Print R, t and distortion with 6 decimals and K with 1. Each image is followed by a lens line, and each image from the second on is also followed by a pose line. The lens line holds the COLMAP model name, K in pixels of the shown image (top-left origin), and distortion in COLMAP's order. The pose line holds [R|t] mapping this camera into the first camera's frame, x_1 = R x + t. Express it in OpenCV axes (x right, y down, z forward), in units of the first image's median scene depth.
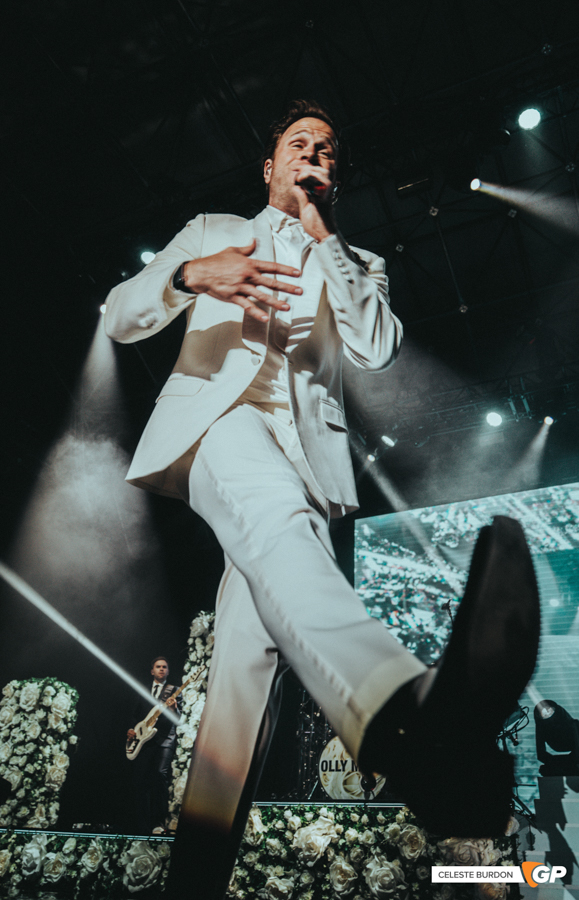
lens RADIAL K [[713.8, 0, 296.4], [0, 713.8, 451.9], [0, 0, 1]] dist [-0.057652, 0.044346]
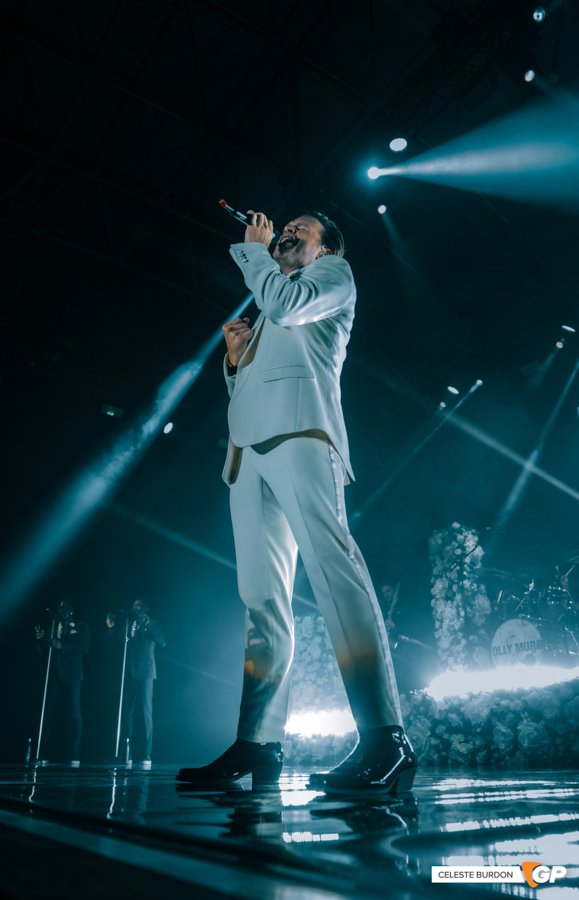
lens RADIAL K [[713.8, 0, 296.4], [0, 713.8, 451.9], [0, 0, 1]] dist [-0.057652, 0.044346]
pose [[0.866182, -0.246311, -0.434810, 0.358450], [0.296523, 0.953692, 0.050454, -0.026318], [0.402248, -0.172633, 0.899108, -0.130087]]
